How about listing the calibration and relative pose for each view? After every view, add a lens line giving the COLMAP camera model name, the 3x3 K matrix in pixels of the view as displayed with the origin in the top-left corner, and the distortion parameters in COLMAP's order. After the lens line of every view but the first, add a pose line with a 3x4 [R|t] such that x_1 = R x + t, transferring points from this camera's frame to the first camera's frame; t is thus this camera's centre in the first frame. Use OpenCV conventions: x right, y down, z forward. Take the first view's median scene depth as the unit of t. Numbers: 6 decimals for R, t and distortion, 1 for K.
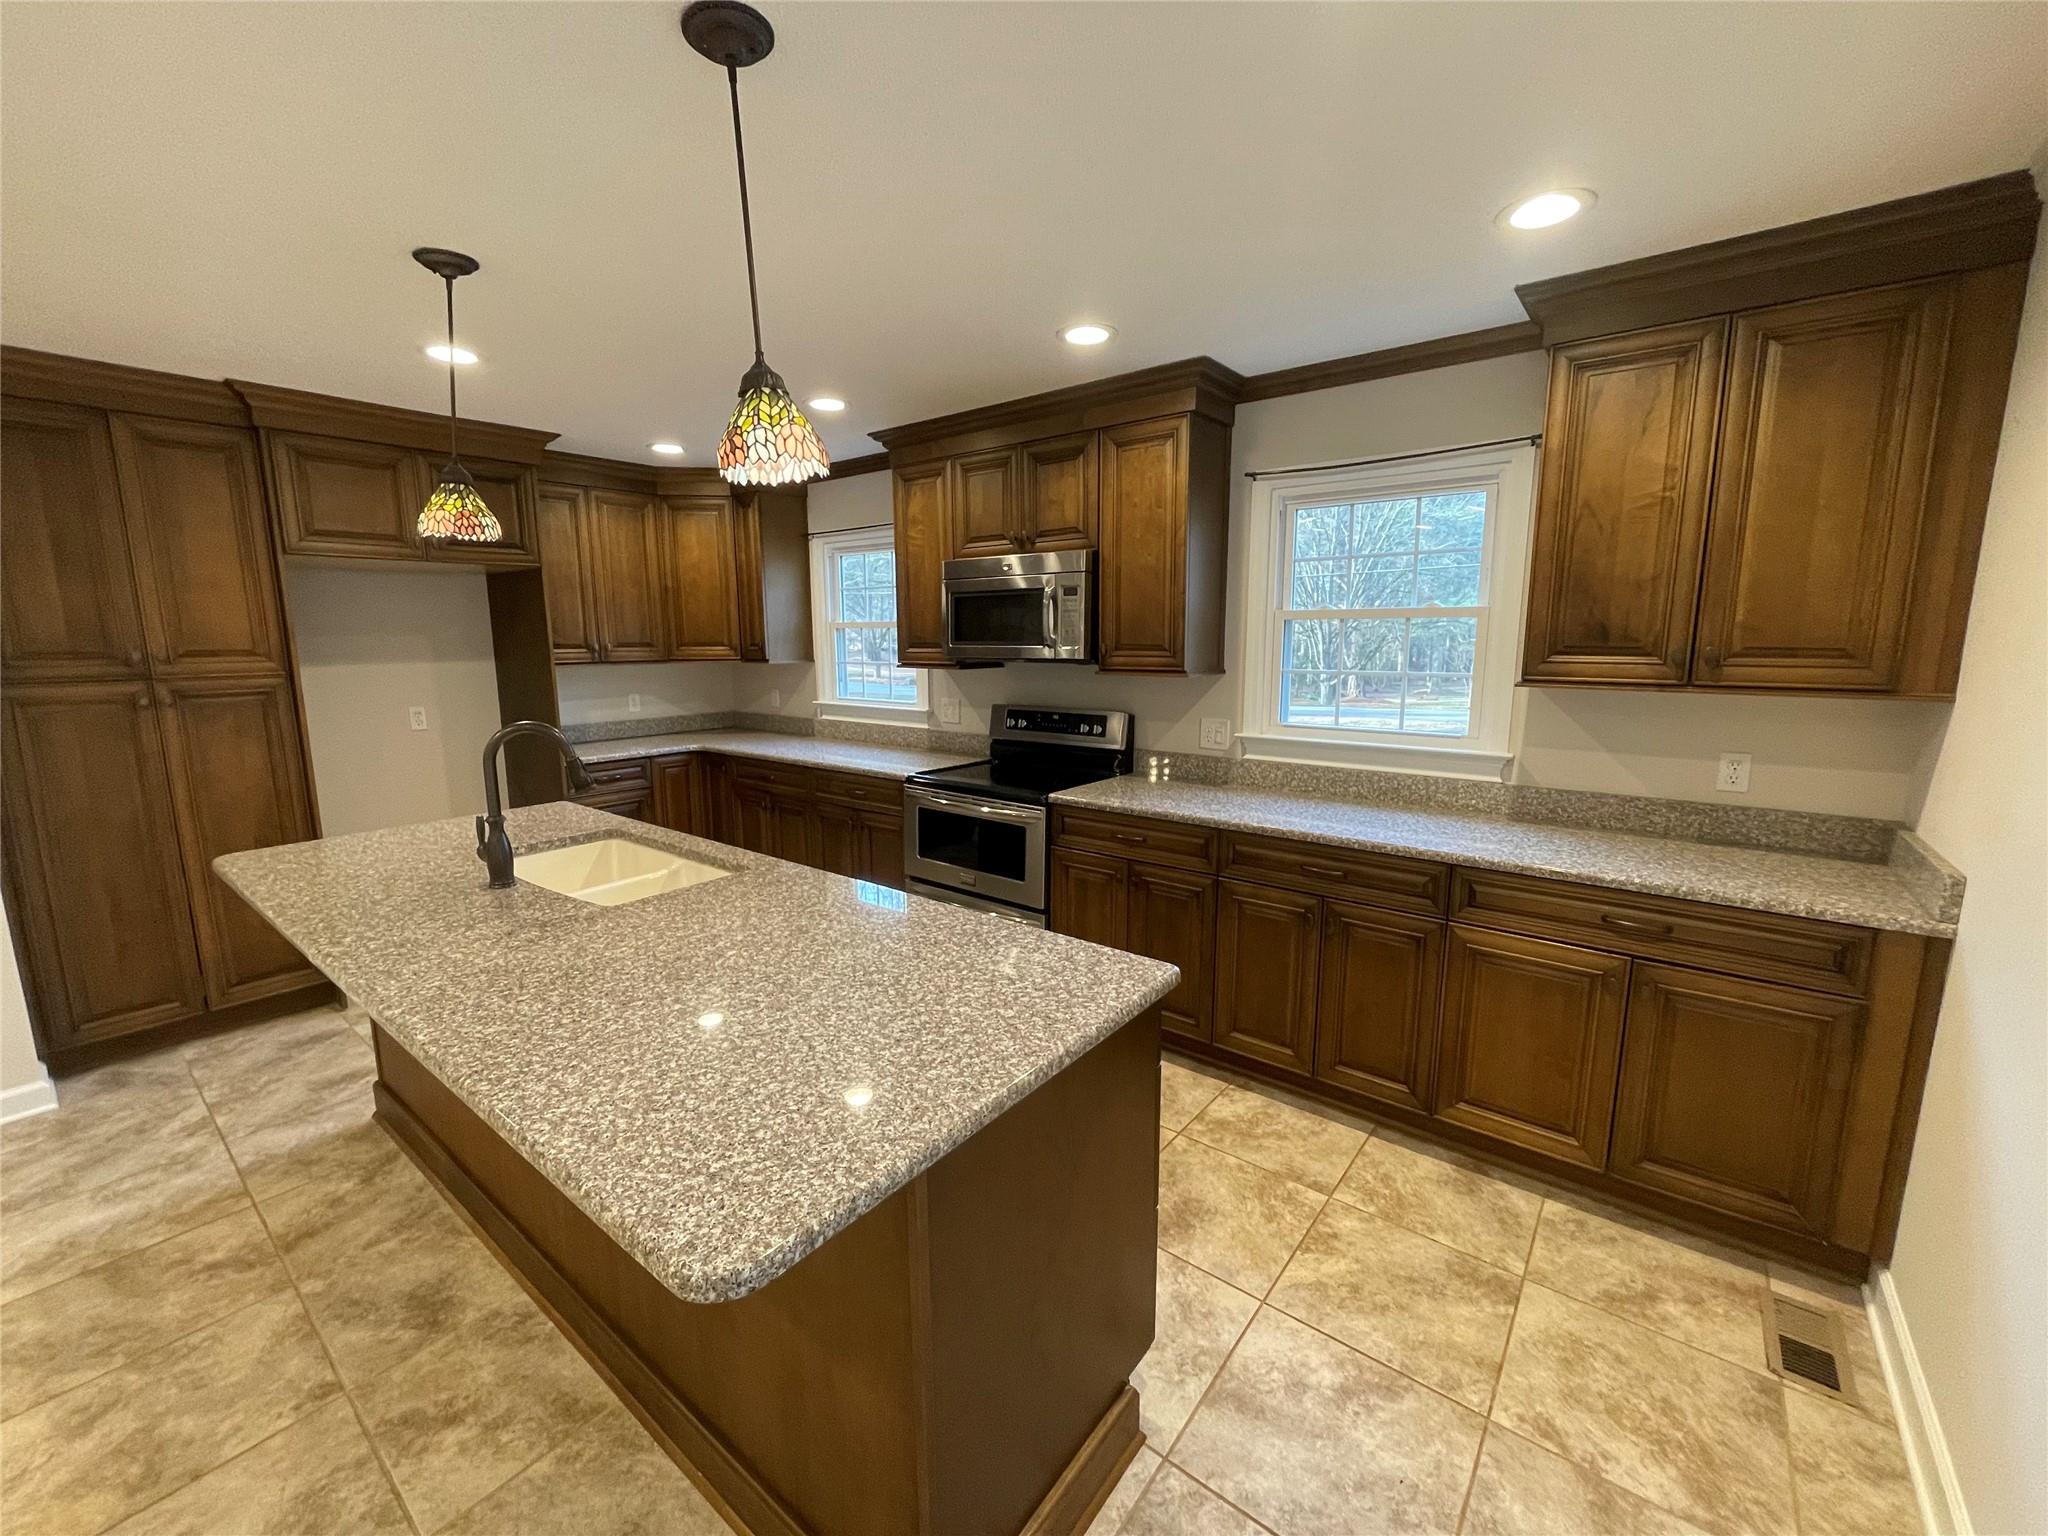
lens RADIAL K [[824.0, 0, 1026.2], [0, 824.0, 762.4], [0, 0, 1]] dist [-0.001875, 0.000156]
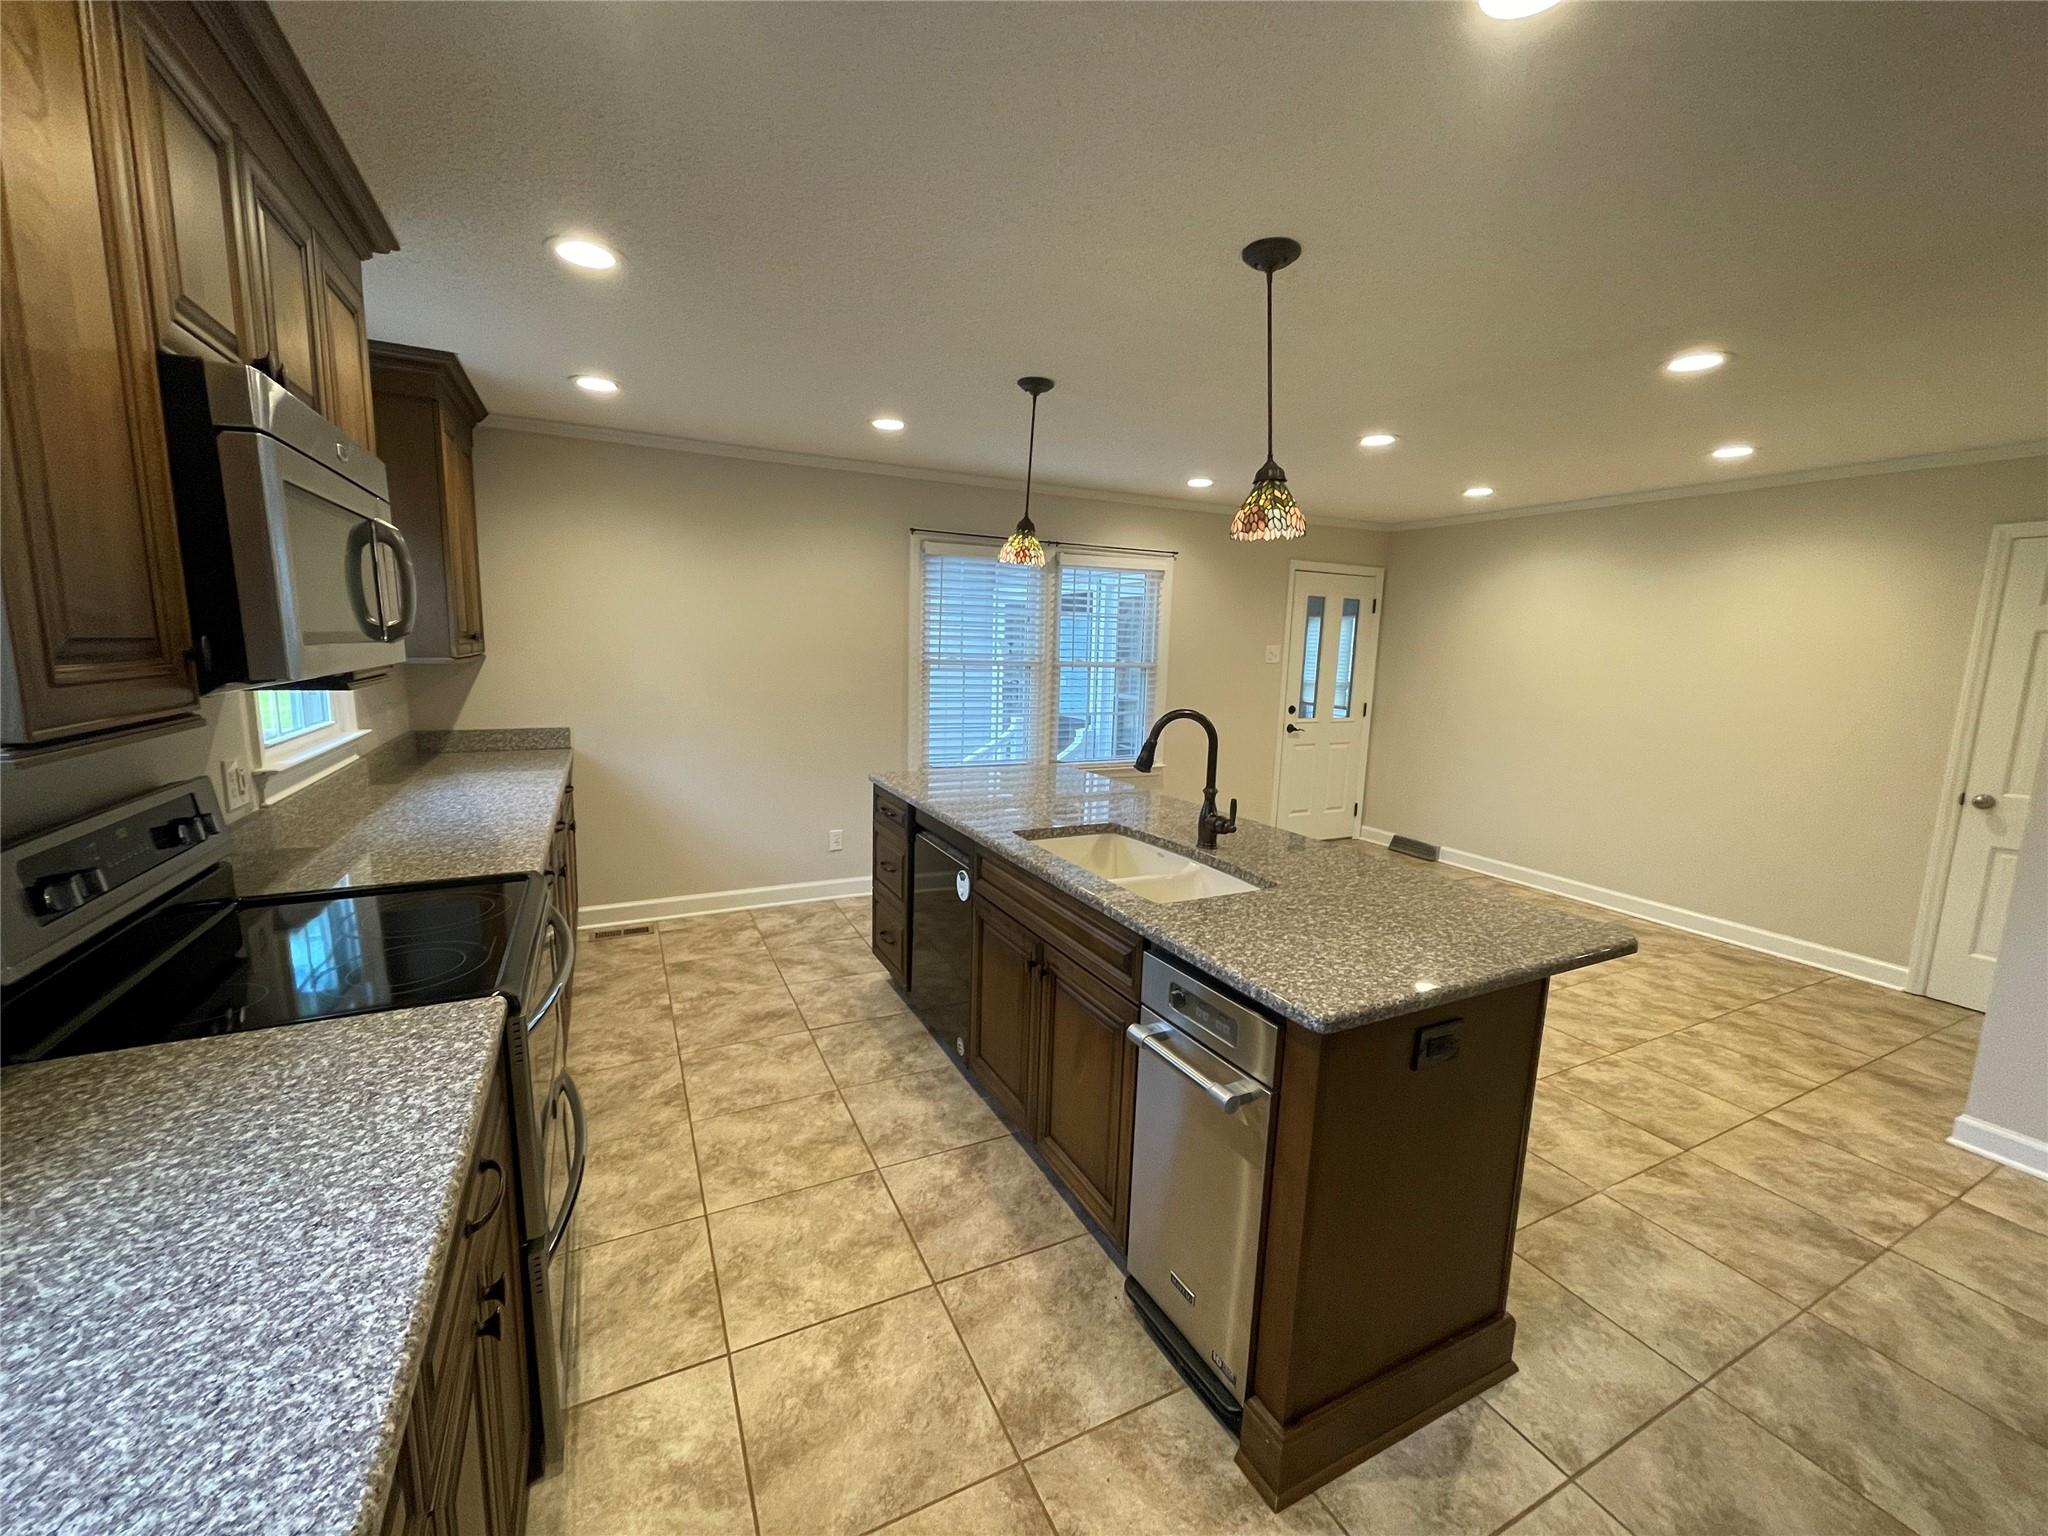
lens RADIAL K [[824.0, 0, 1023.7], [0, 824.0, 771.2], [0, 0, 1]] dist [-0.001875, 0.000156]
pose [[-0.907250, -0.084737, 0.411968, -0.676624], [0.042654, 0.955908, 0.290553, -0.242737], [-0.418424, 0.281177, -0.863632, 1.628952]]
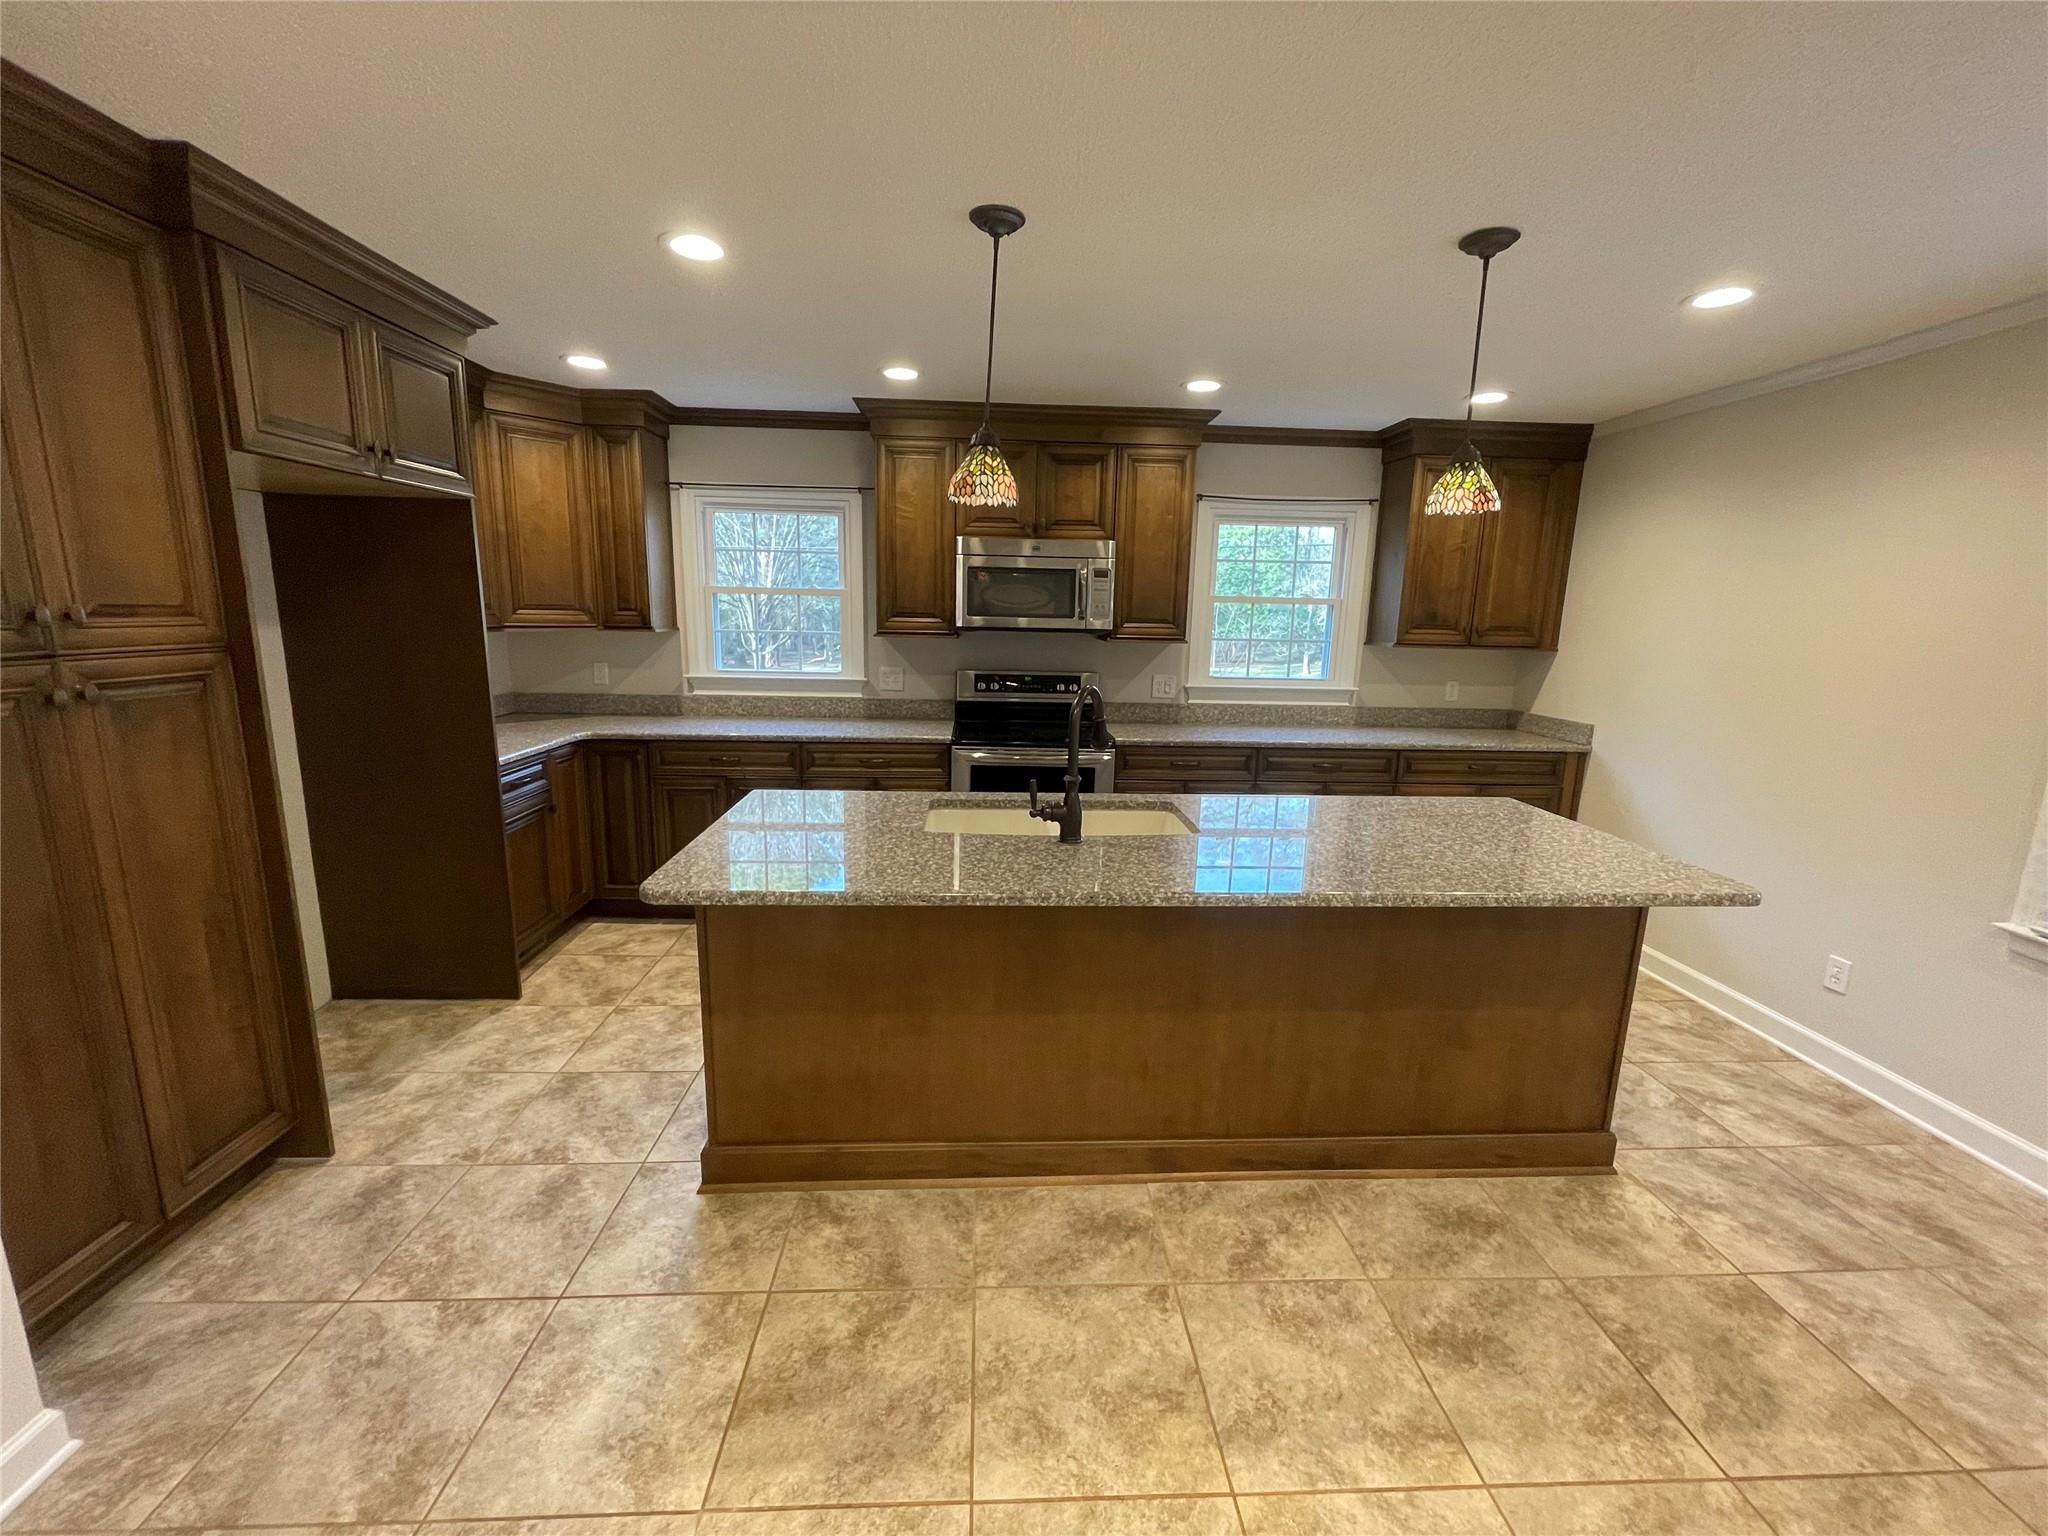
lens RADIAL K [[824.0, 0, 1012.4], [0, 824.0, 766.7], [0, 0, 1]] dist [-0.001875, 0.000156]
pose [[0.752780, -0.102700, 0.650211, -1.059987], [0.076501, 0.994711, 0.068545, -0.019449], [-0.653811, -0.001857, 0.756655, 0.188461]]
